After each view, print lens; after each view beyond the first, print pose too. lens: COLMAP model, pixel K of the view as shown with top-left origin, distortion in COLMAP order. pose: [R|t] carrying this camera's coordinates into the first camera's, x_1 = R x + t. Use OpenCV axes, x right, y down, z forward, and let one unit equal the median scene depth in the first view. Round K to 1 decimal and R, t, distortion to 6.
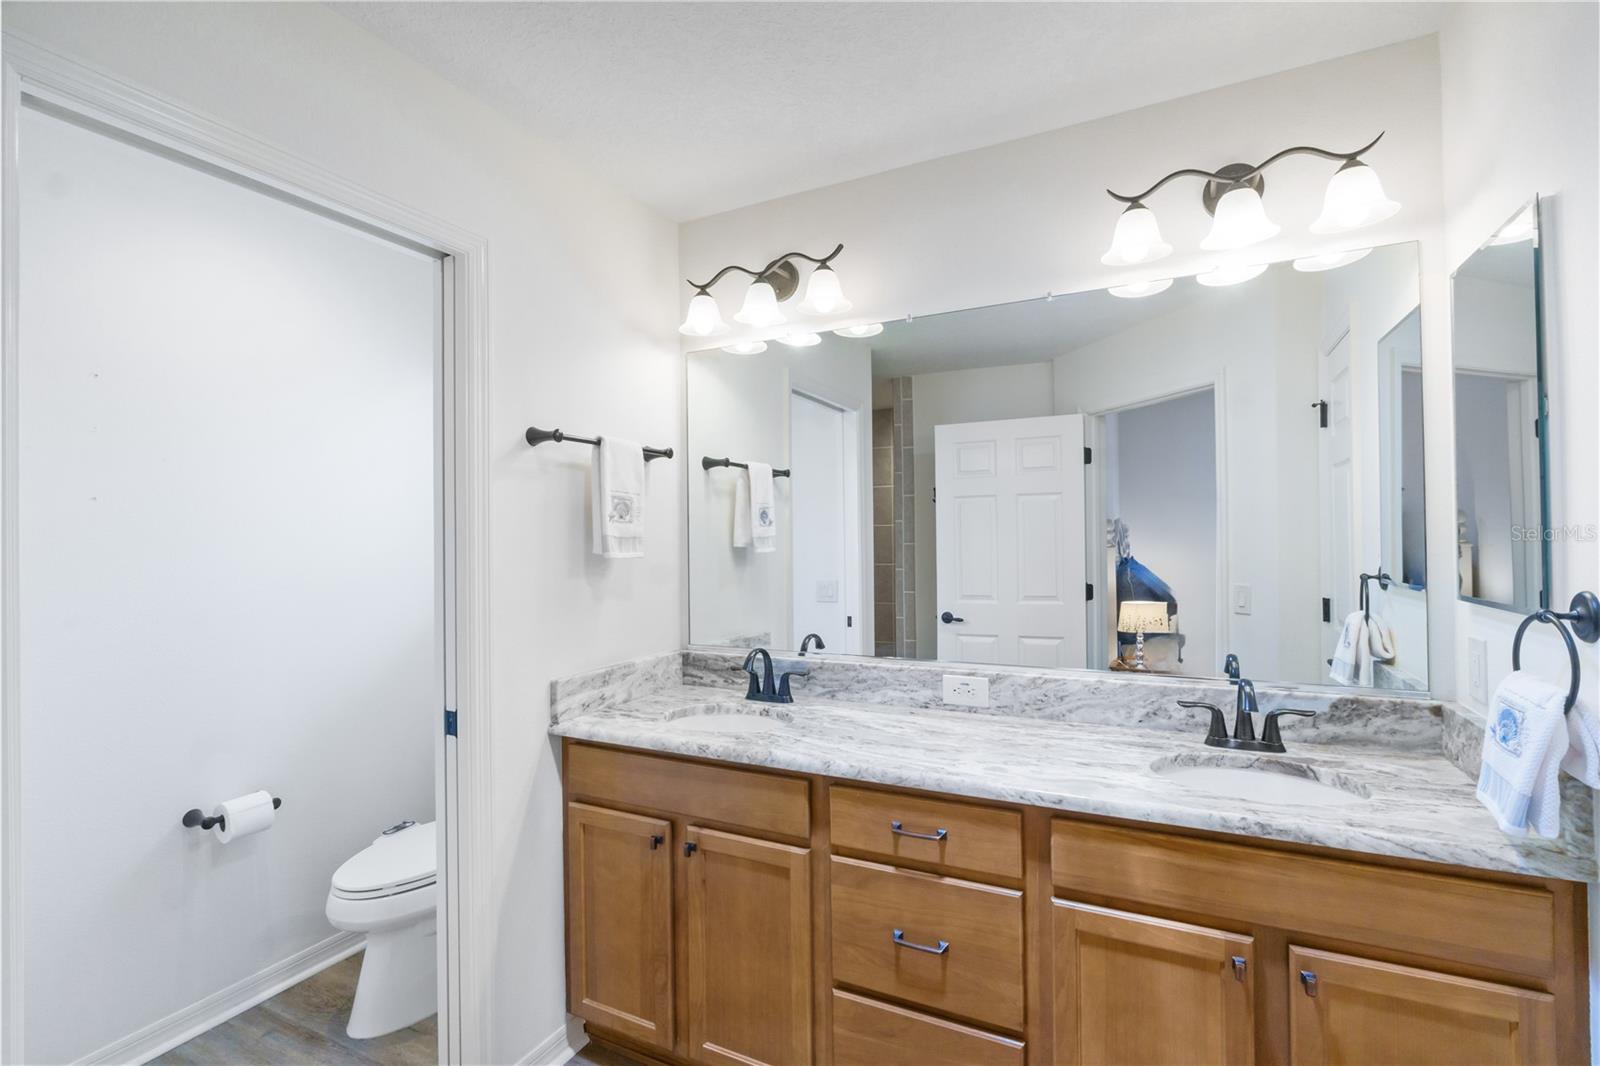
lens RADIAL K [[728.8, 0, 805.0], [0, 728.8, 533.5], [0, 0, 1]] dist [-0.012284, 0.001598]
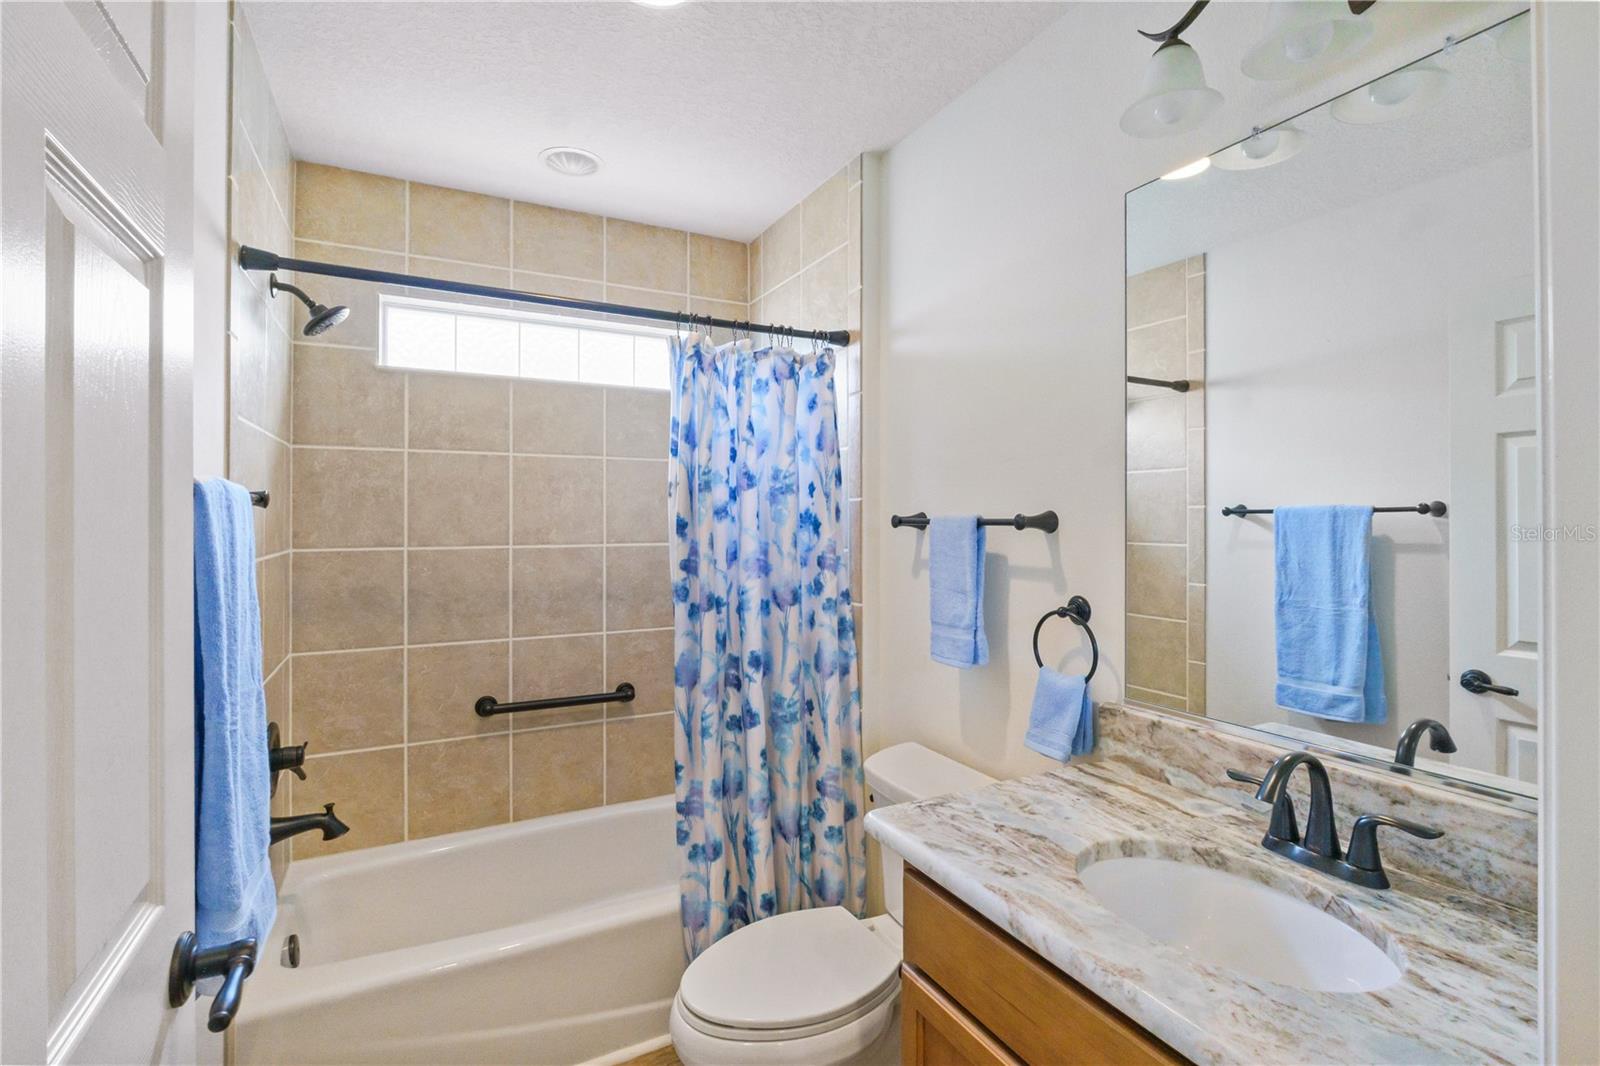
lens RADIAL K [[728.8, 0, 800.2], [0, 728.8, 523.8], [0, 0, 1]] dist [-0.012284, 0.001598]
pose [[0.810877, 0.013015, -0.585072, -0.052109], [-0.002455, 0.999820, 0.018839, 0.001920], [0.585211, -0.013839, 0.810763, 0.429025]]
